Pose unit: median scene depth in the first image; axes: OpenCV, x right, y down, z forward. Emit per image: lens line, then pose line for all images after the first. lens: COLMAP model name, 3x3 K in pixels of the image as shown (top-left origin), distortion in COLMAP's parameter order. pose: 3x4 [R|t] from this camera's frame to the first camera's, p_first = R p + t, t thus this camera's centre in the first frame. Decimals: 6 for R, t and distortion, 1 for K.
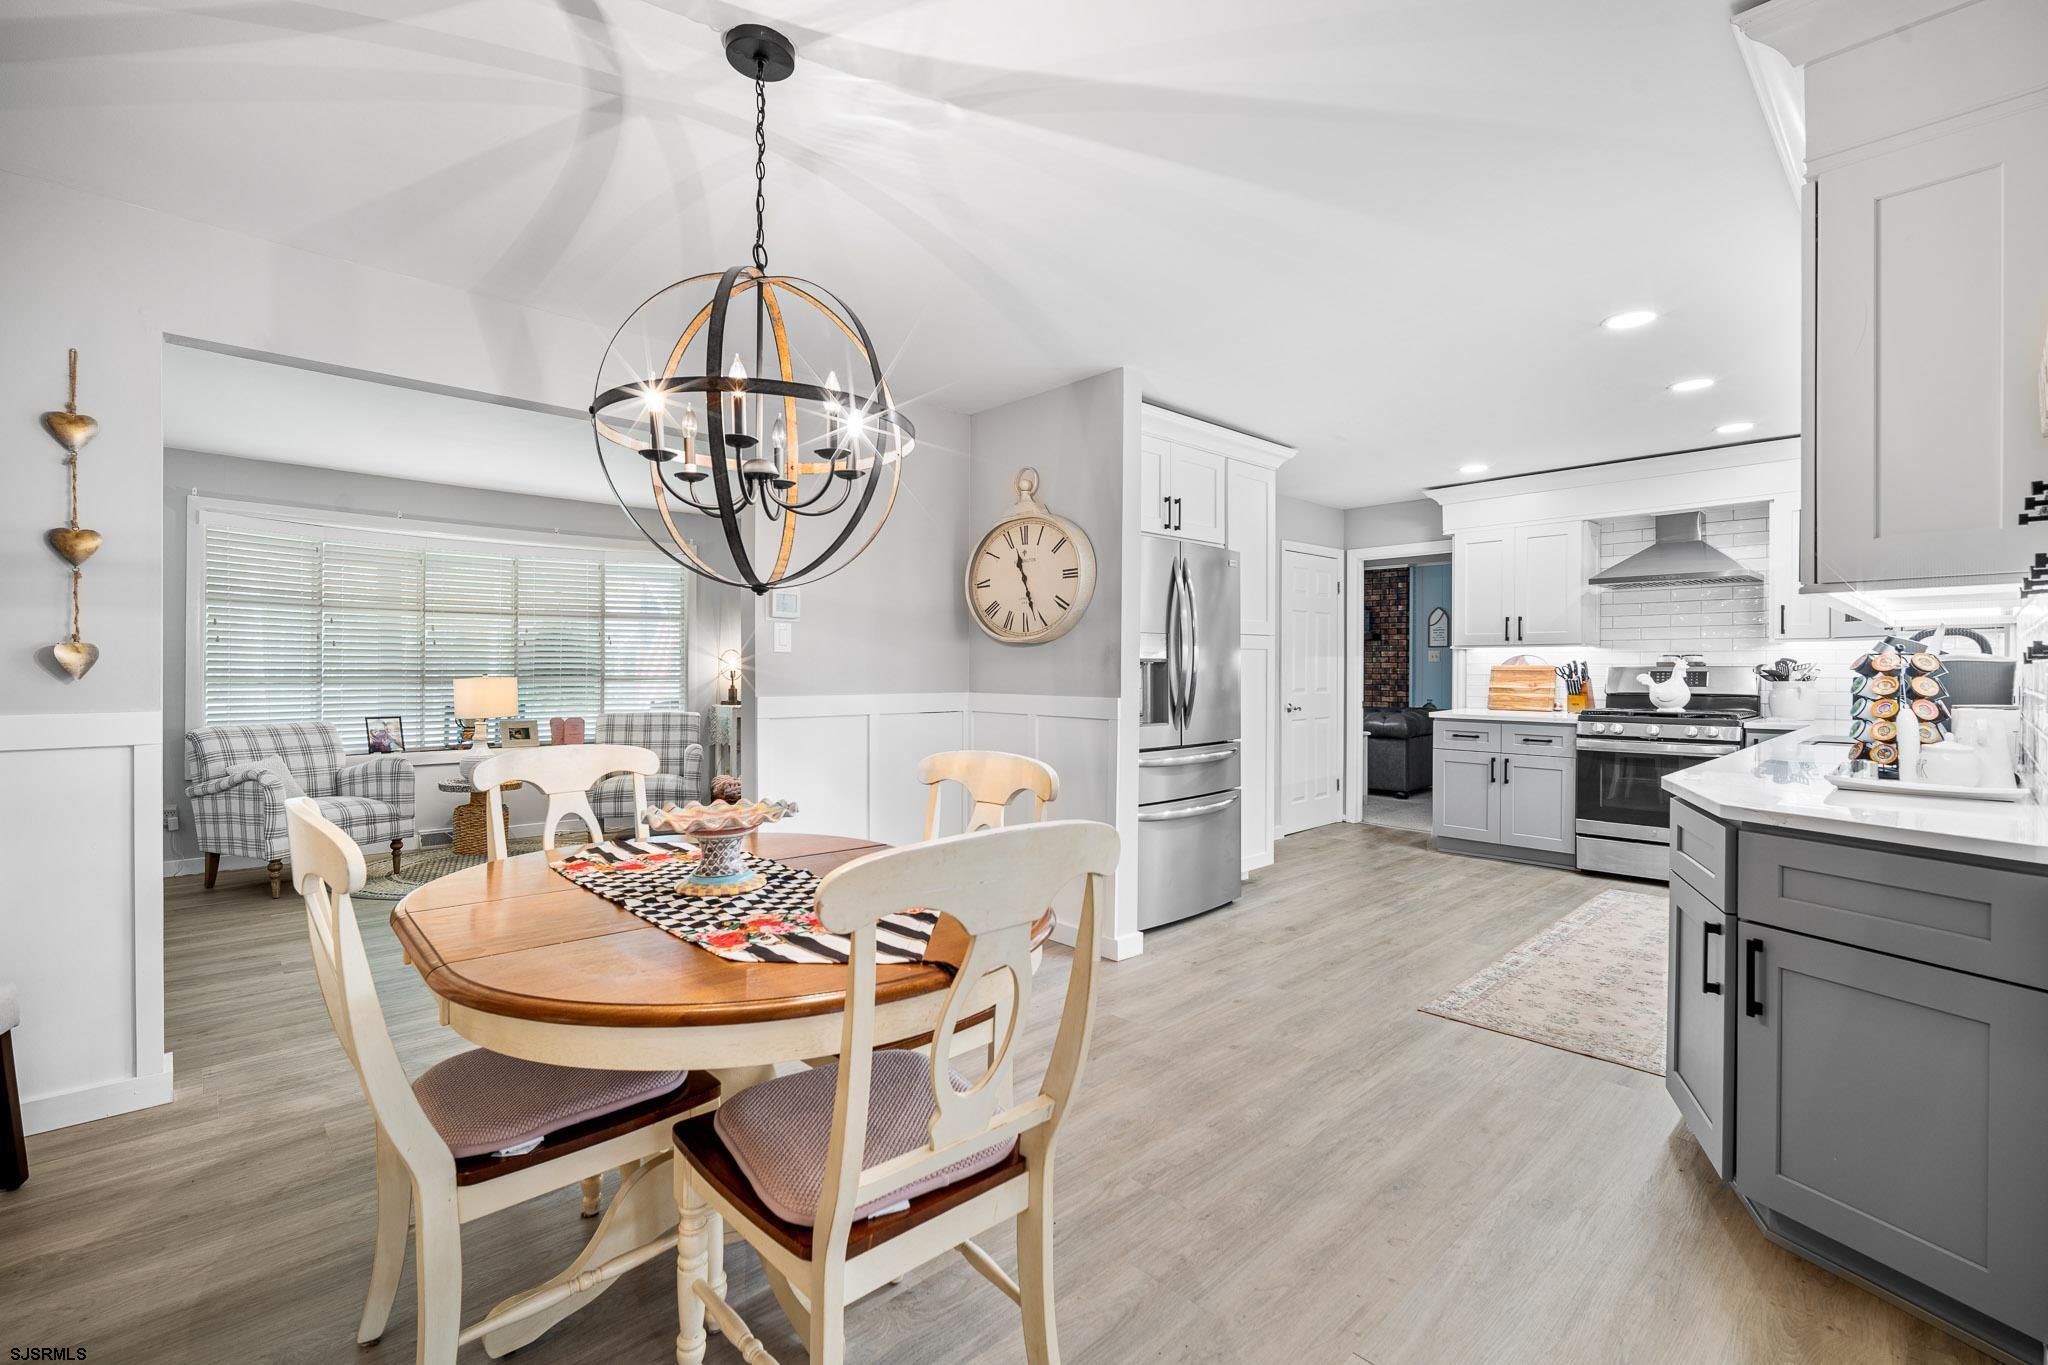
lens RADIAL K [[908.4, 0, 1042.4], [0, 908.4, 673.9], [0, 0, 1]] dist [-0.014515, 0.002625]
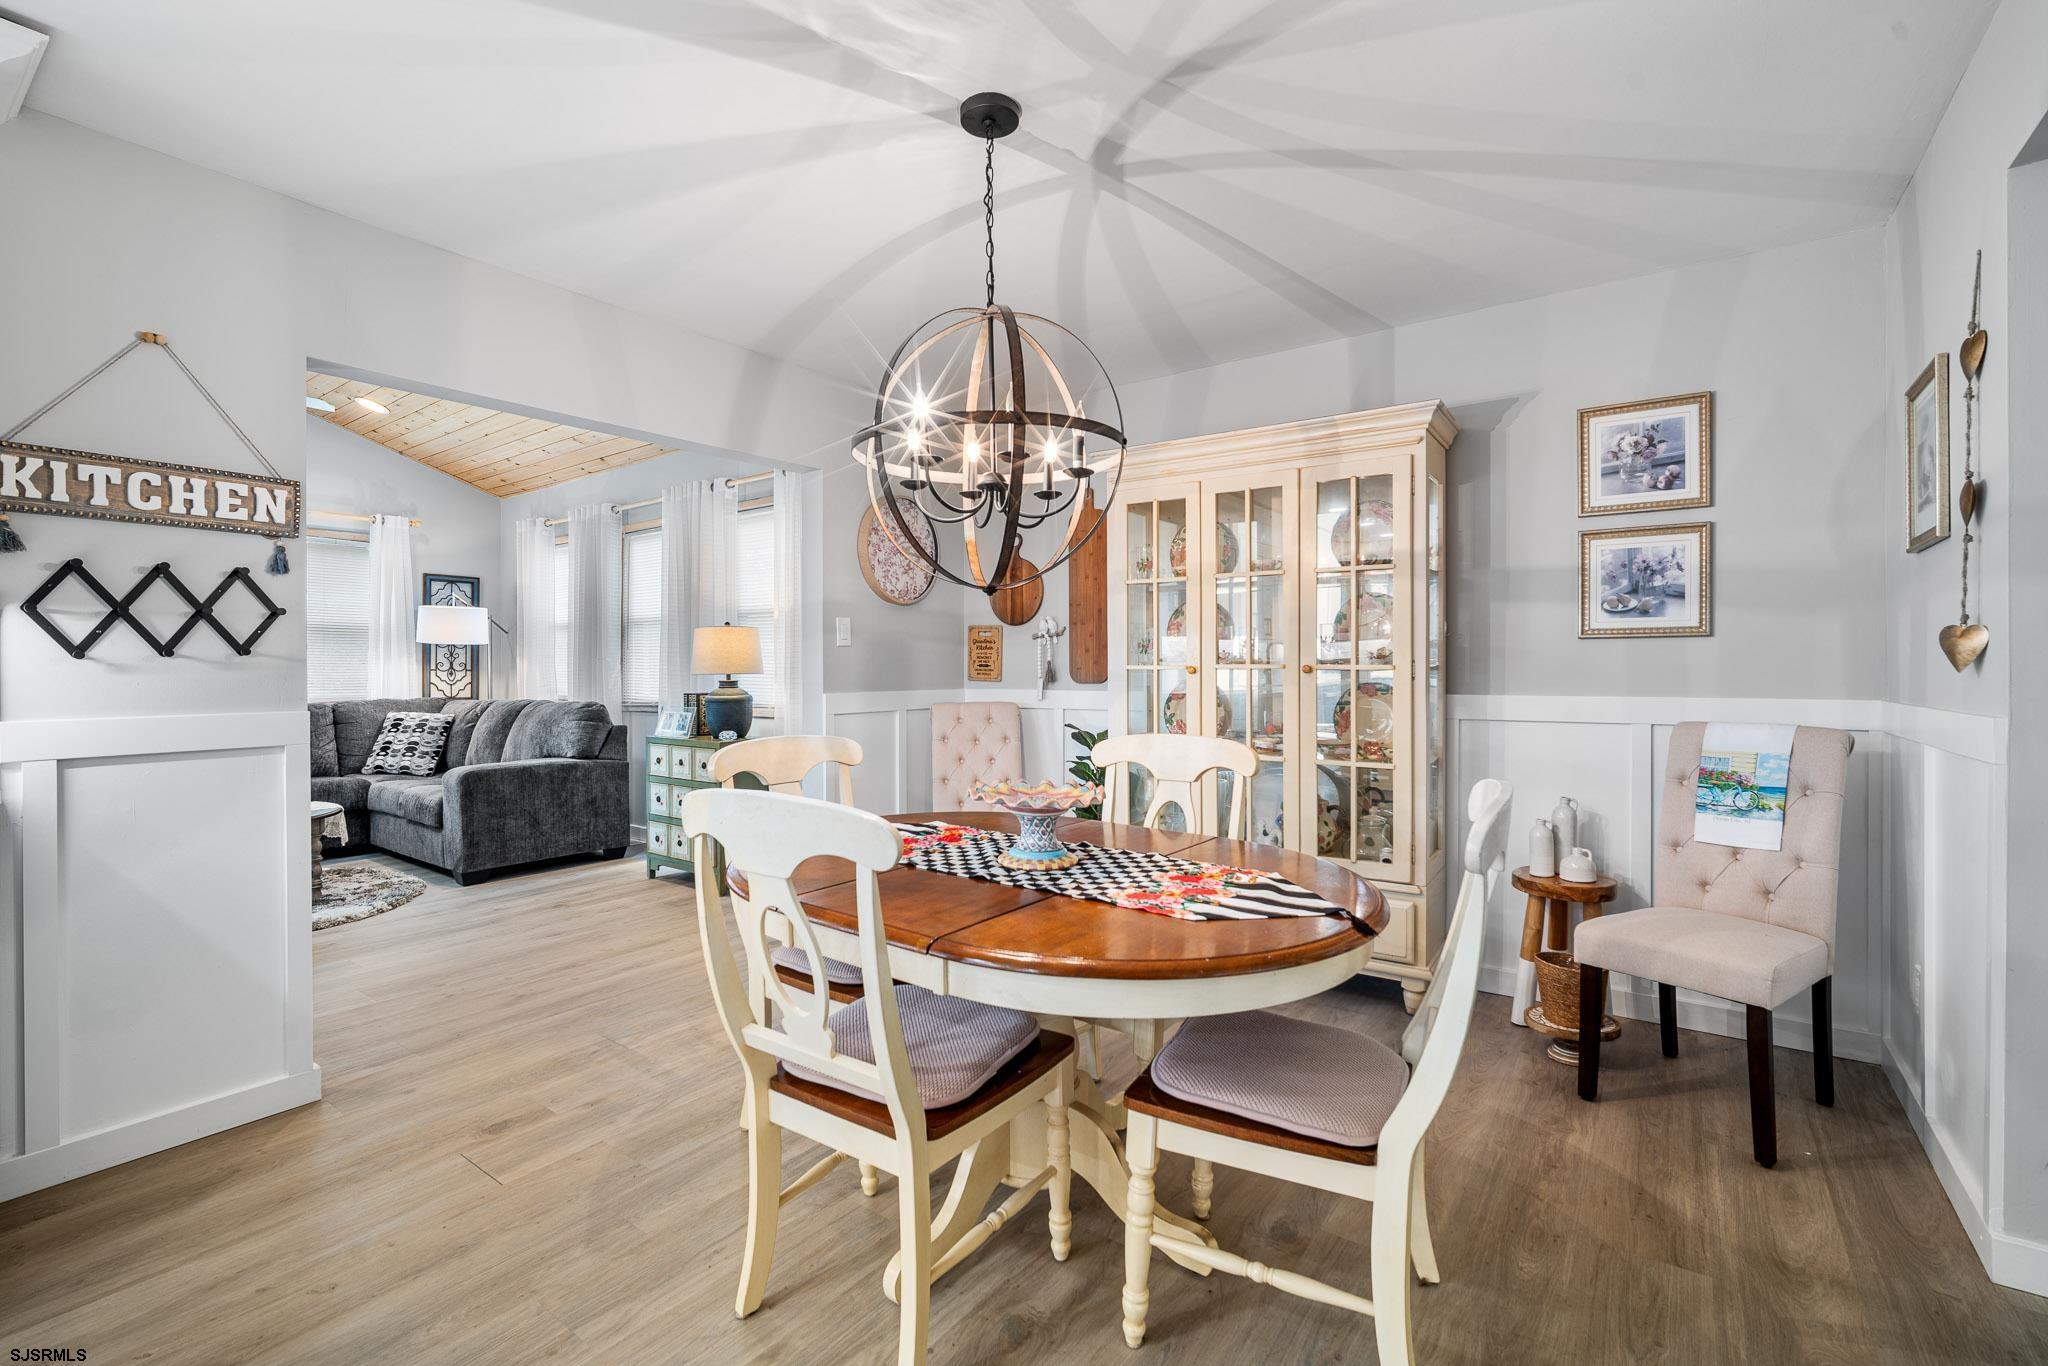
lens RADIAL K [[908.4, 0, 1027.0], [0, 908.4, 678.6], [0, 0, 1]] dist [-0.014515, 0.002625]
pose [[-0.983512, 0.005256, -0.180768, -0.068460], [0.002495, 0.999877, 0.015498, -0.001167], [0.180827, 0.014791, -0.983404, 0.962591]]
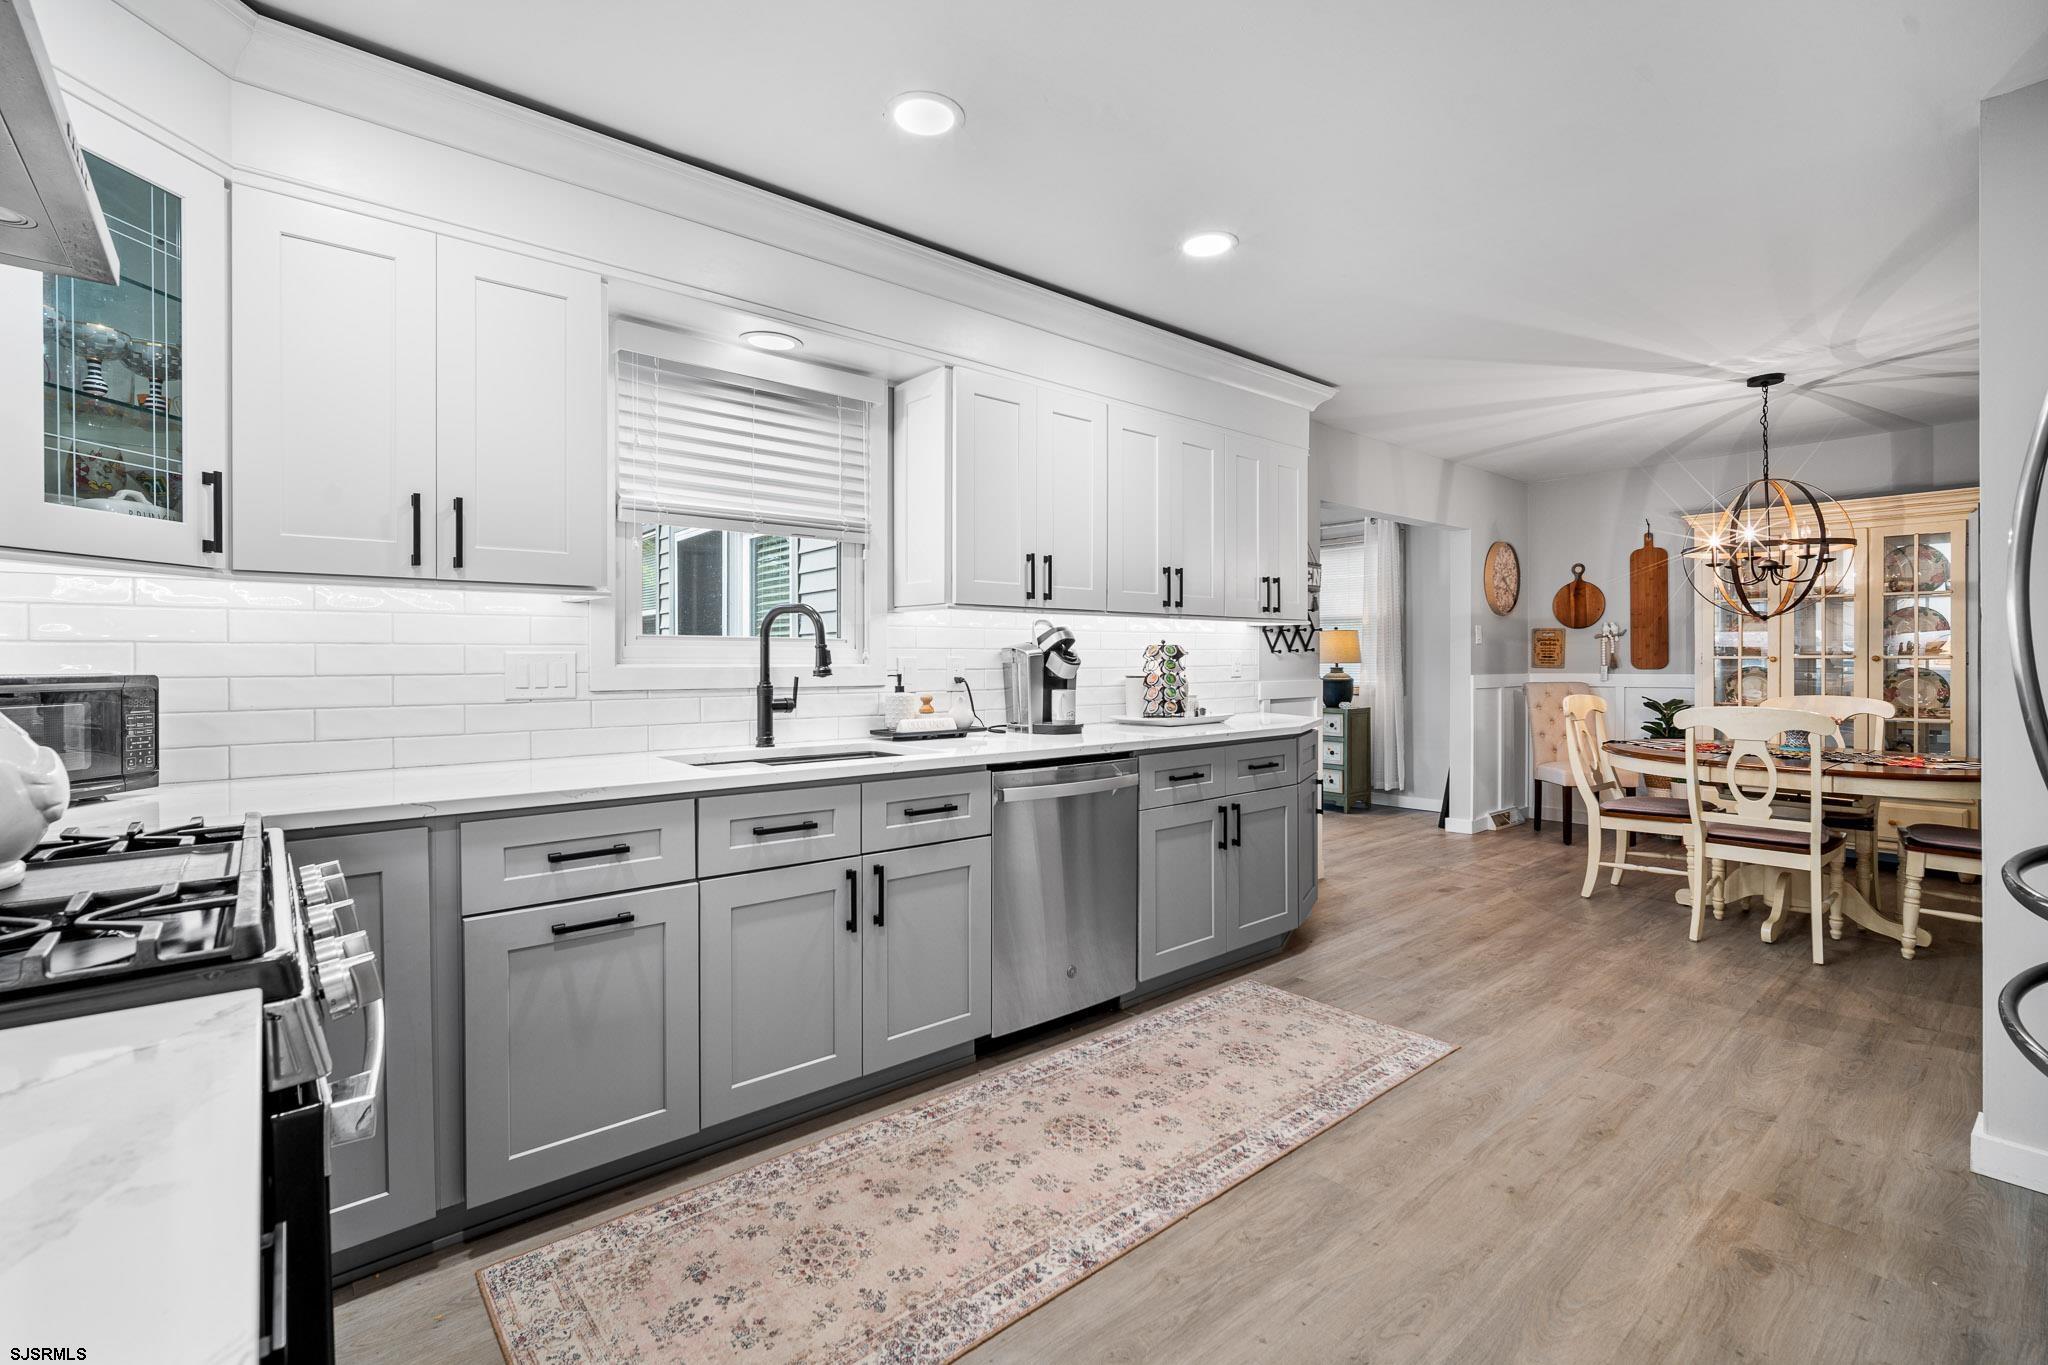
lens RADIAL K [[908.4, 0, 1037.2], [0, 908.4, 665.4], [0, 0, 1]] dist [-0.014515, 0.002625]
pose [[-0.998031, 0.003387, 0.062625, 0.615422], [0.003957, 0.999952, 0.008965, -0.002499], [-0.062592, 0.009195, -0.997997, 1.517942]]
